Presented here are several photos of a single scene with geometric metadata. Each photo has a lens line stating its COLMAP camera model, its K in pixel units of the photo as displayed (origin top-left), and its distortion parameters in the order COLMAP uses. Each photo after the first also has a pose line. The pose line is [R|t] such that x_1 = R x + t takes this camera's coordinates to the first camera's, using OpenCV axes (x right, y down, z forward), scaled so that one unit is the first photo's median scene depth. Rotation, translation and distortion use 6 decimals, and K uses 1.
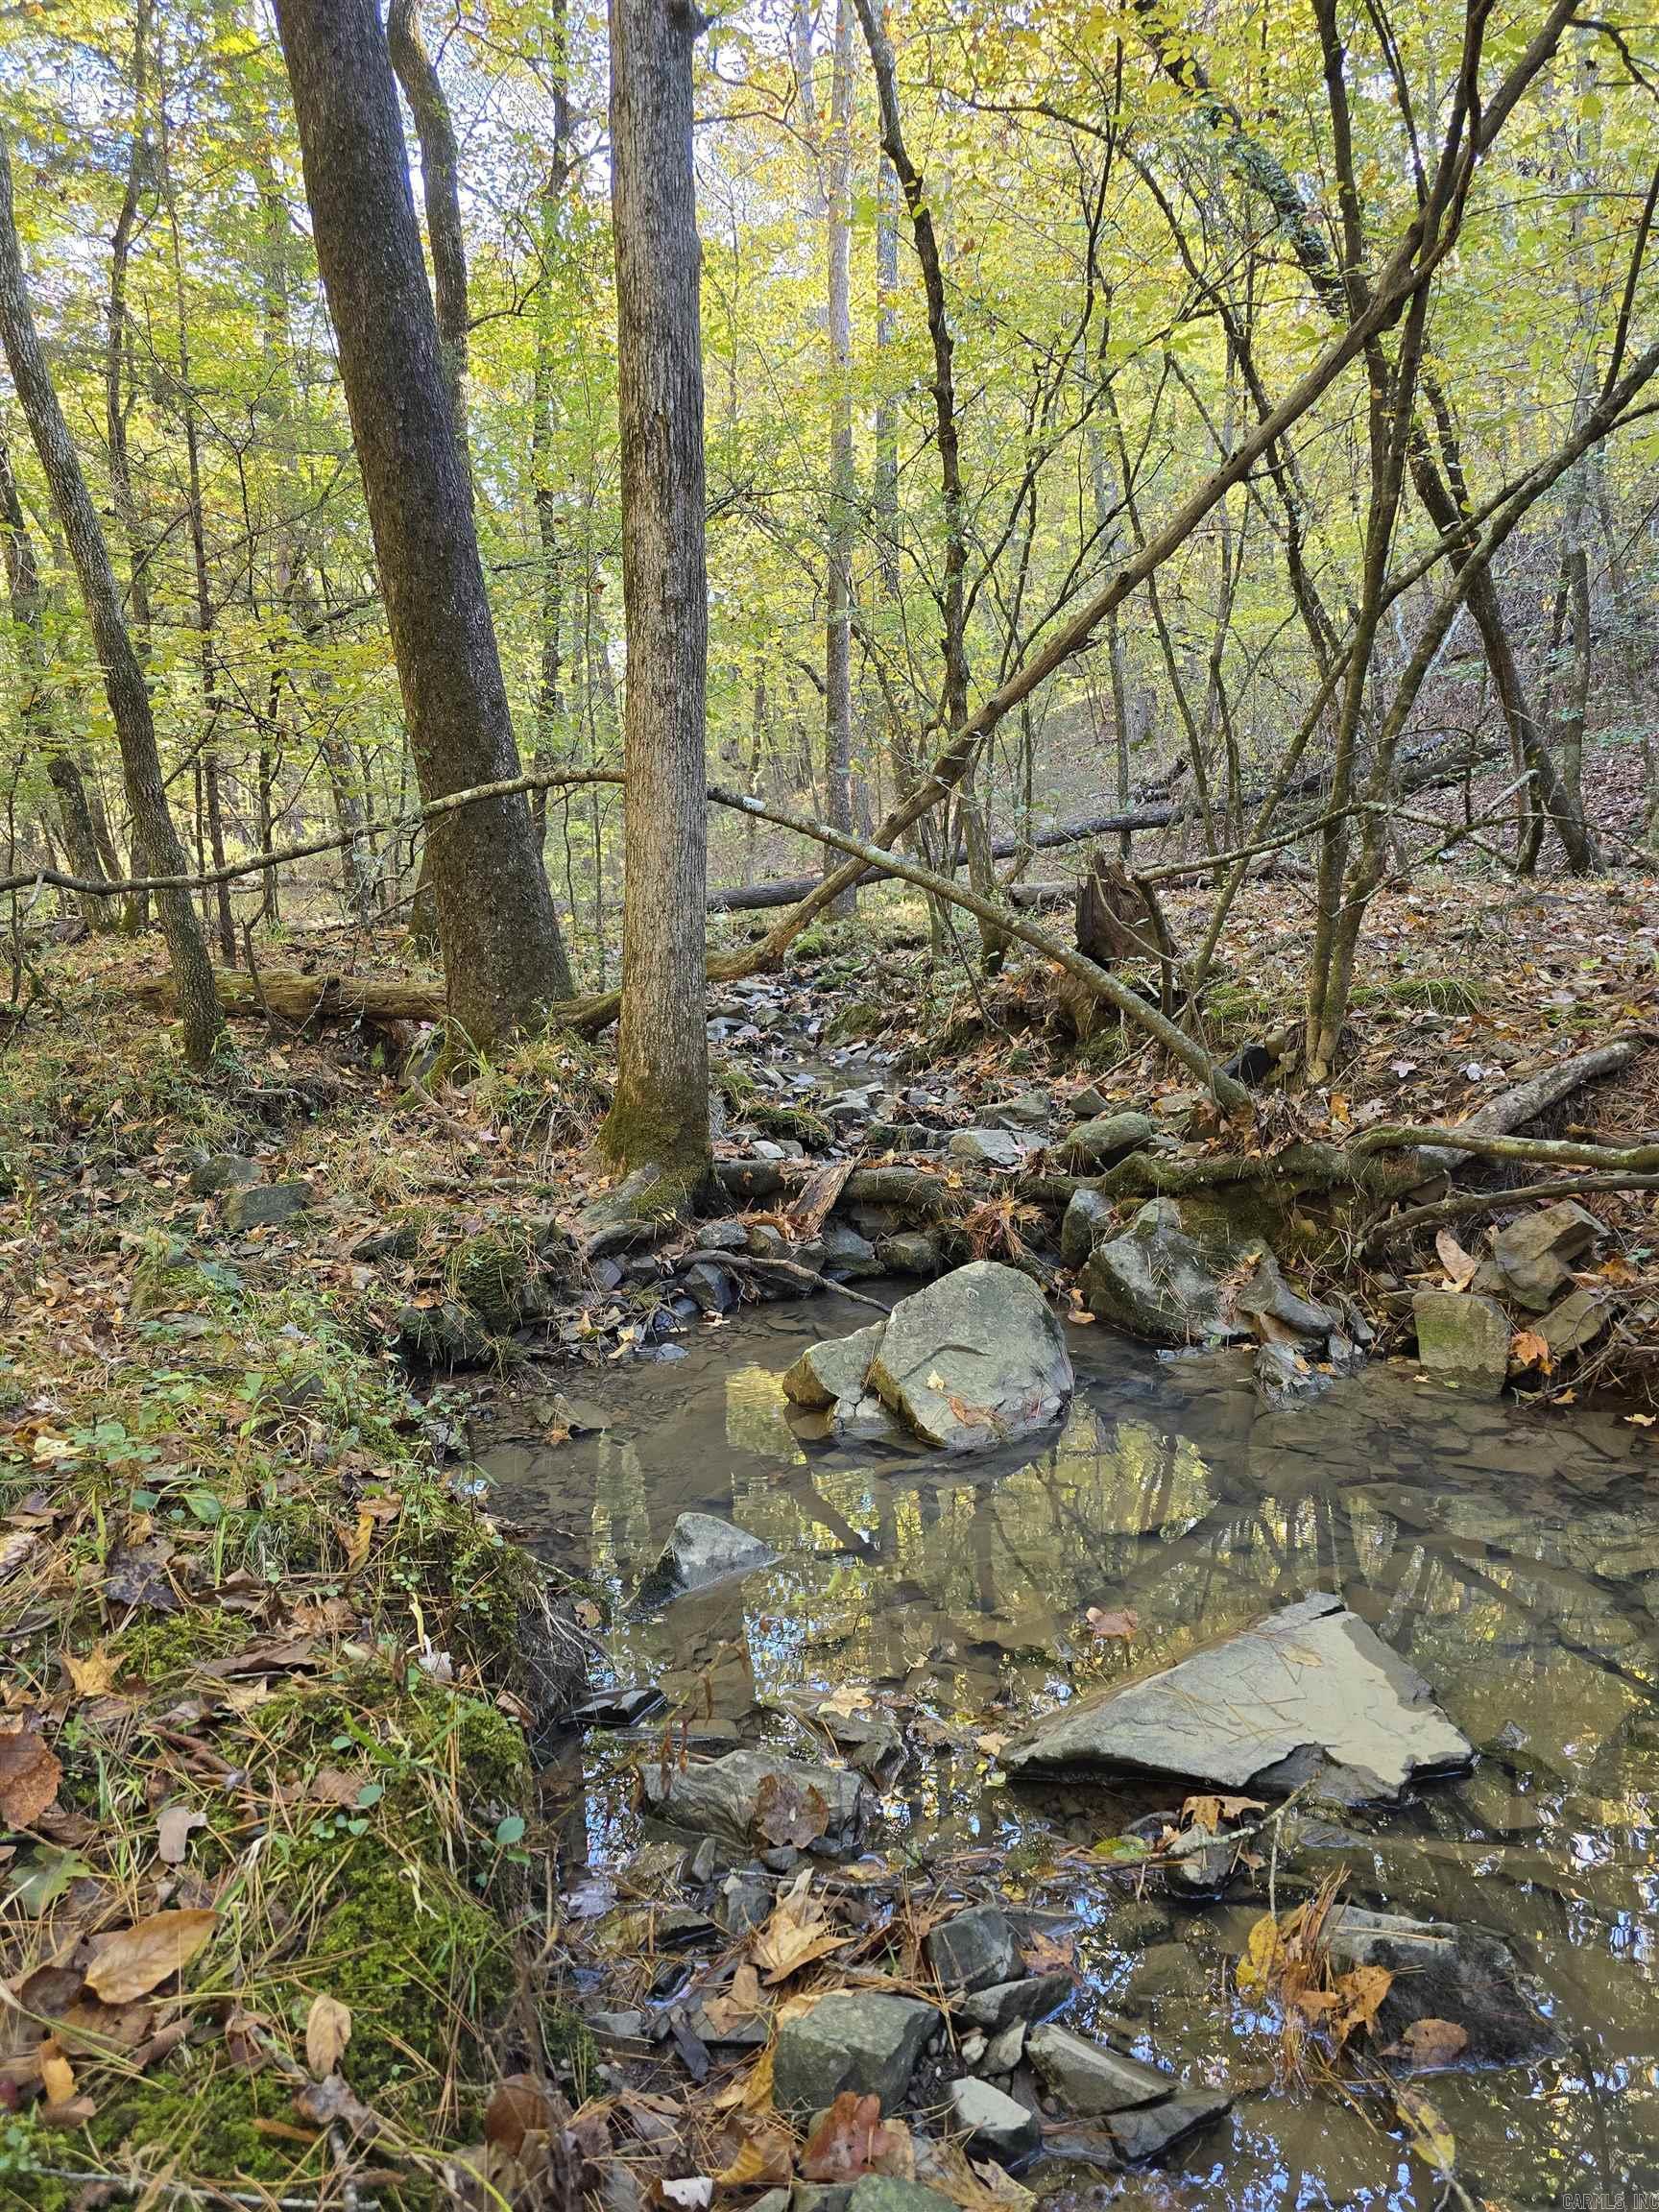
lens RADIAL K [[1462.8, 0, 828.4], [0, 1462.8, 1103.1], [0, 0, 1]] dist [0.058783, -0.049688]
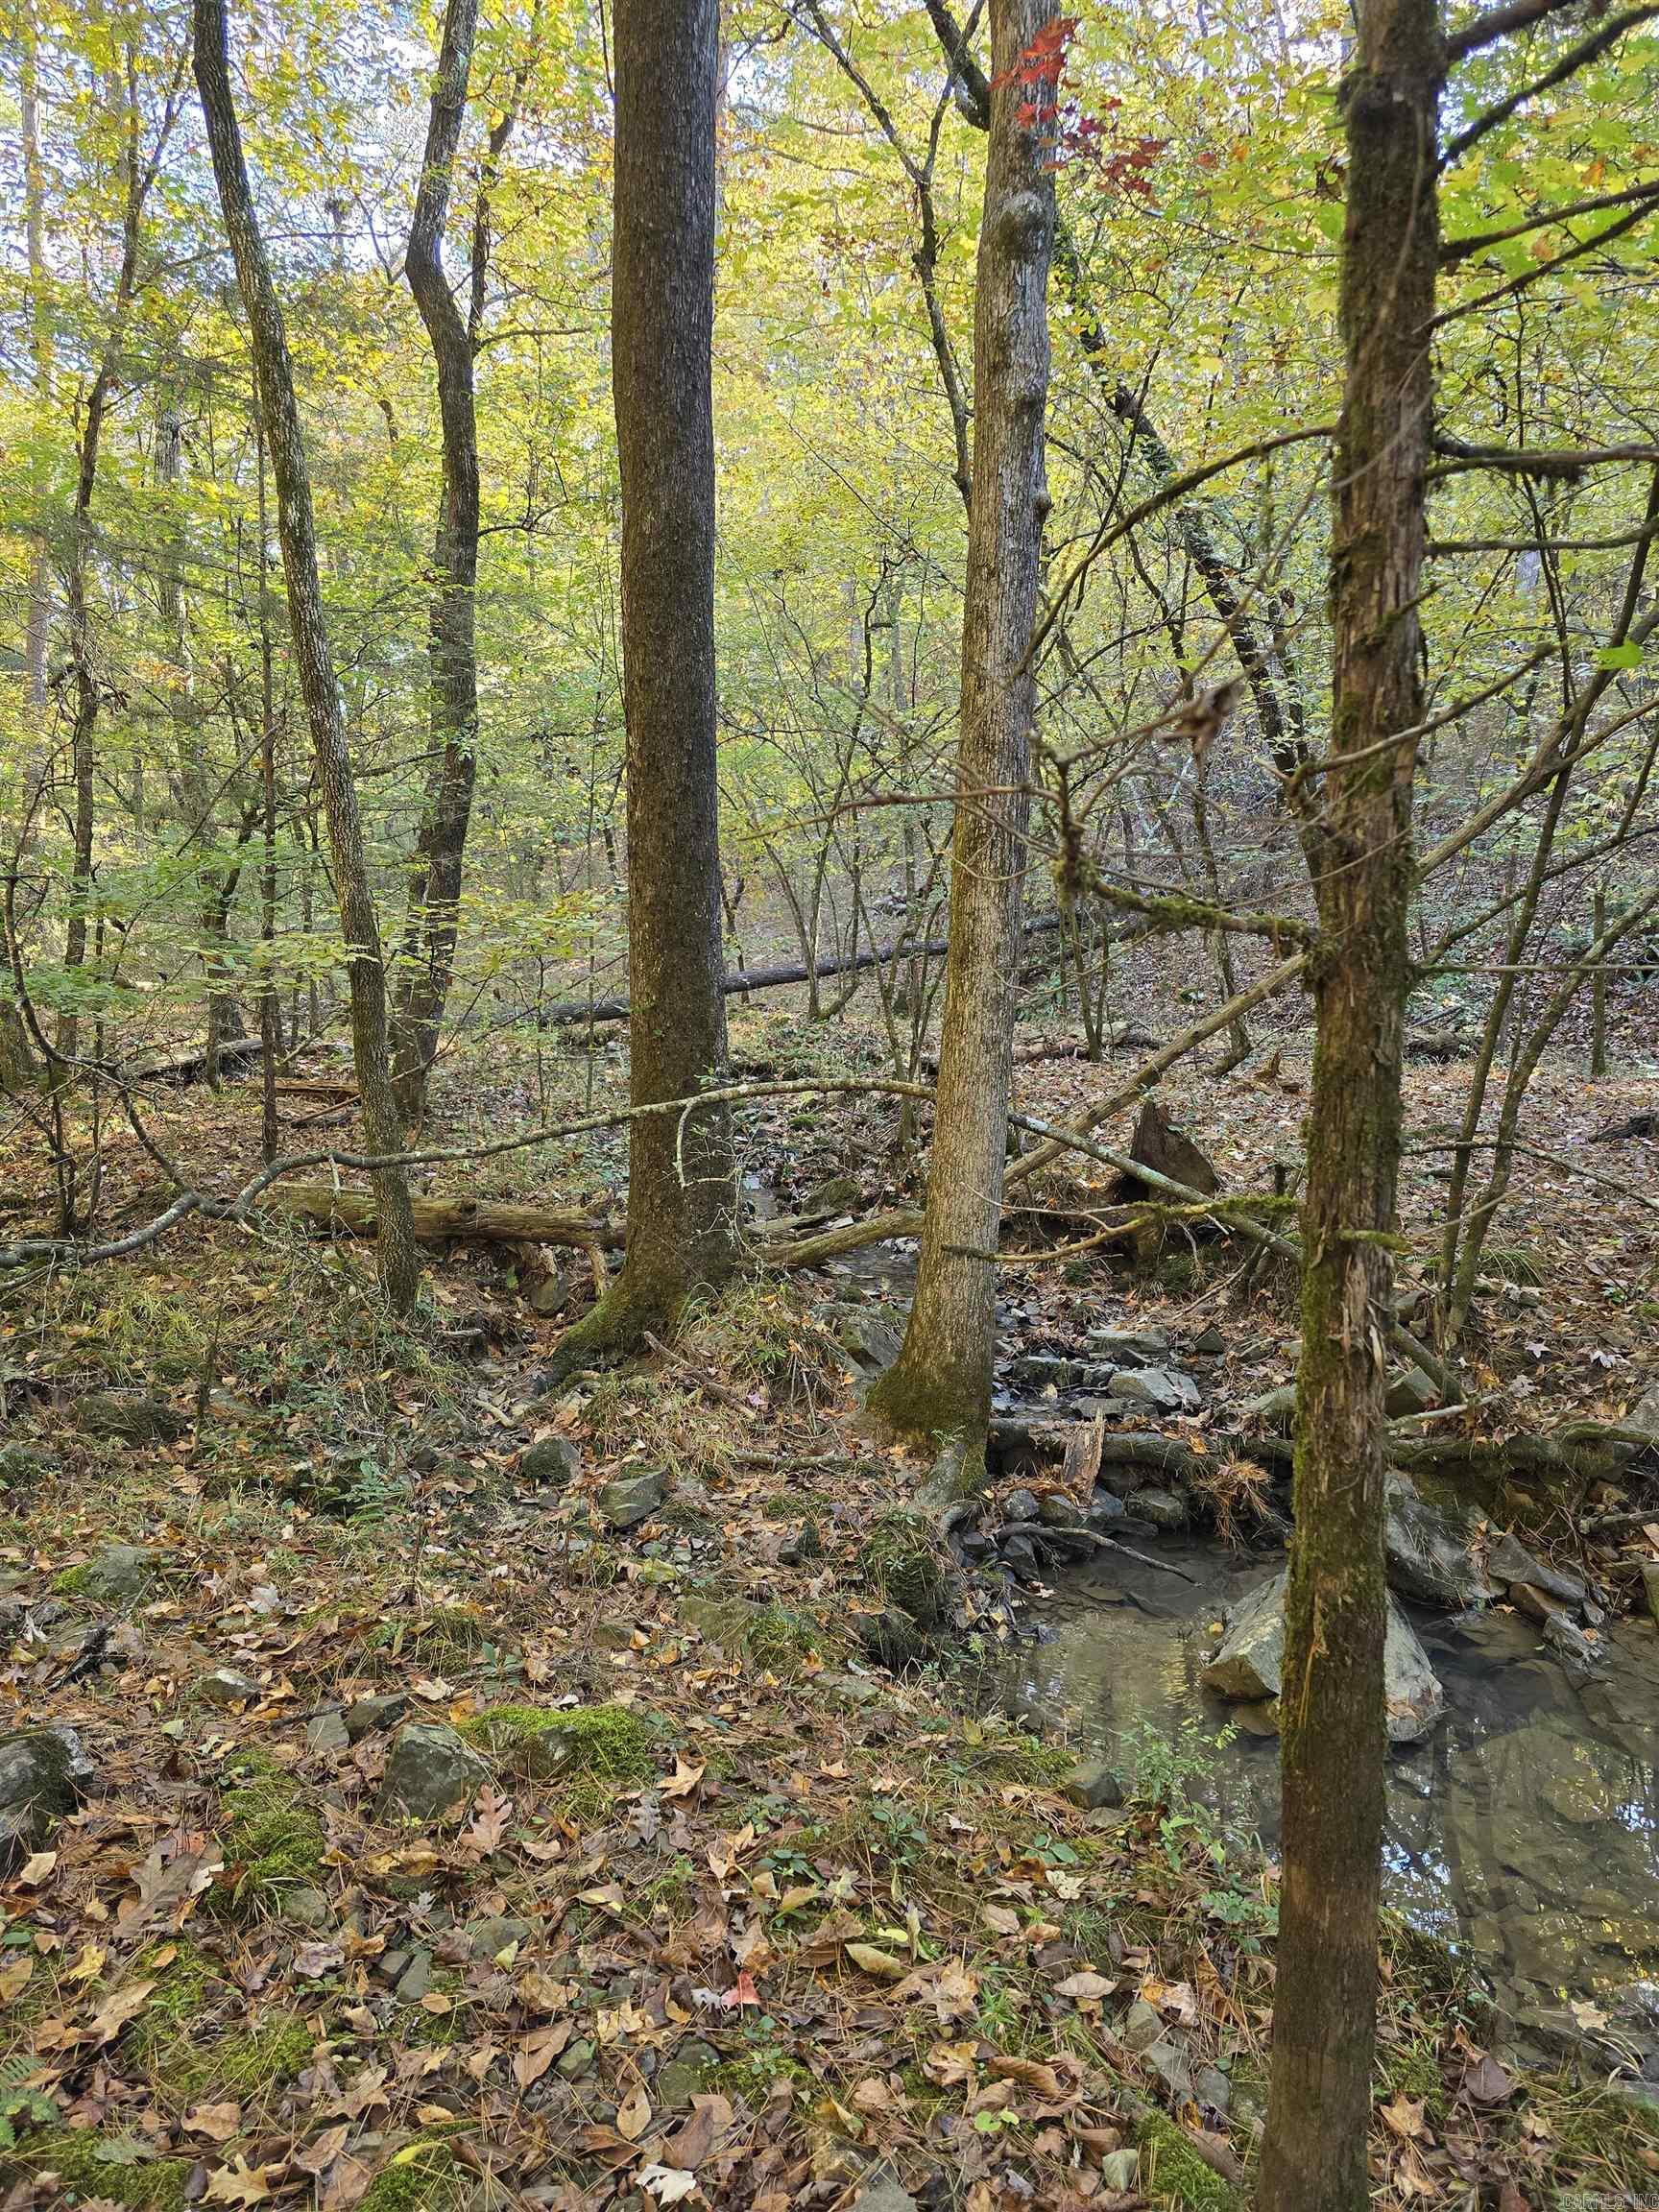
lens RADIAL K [[1462.8, 0, 831.4], [0, 1462.8, 1047.5], [0, 0, 1]] dist [0.058783, -0.049688]
pose [[0.972527, 0.026077, 0.231325, -0.517618], [-0.009619, 0.997359, -0.071990, -0.191596], [-0.232591, 0.067787, 0.970209, -0.111018]]
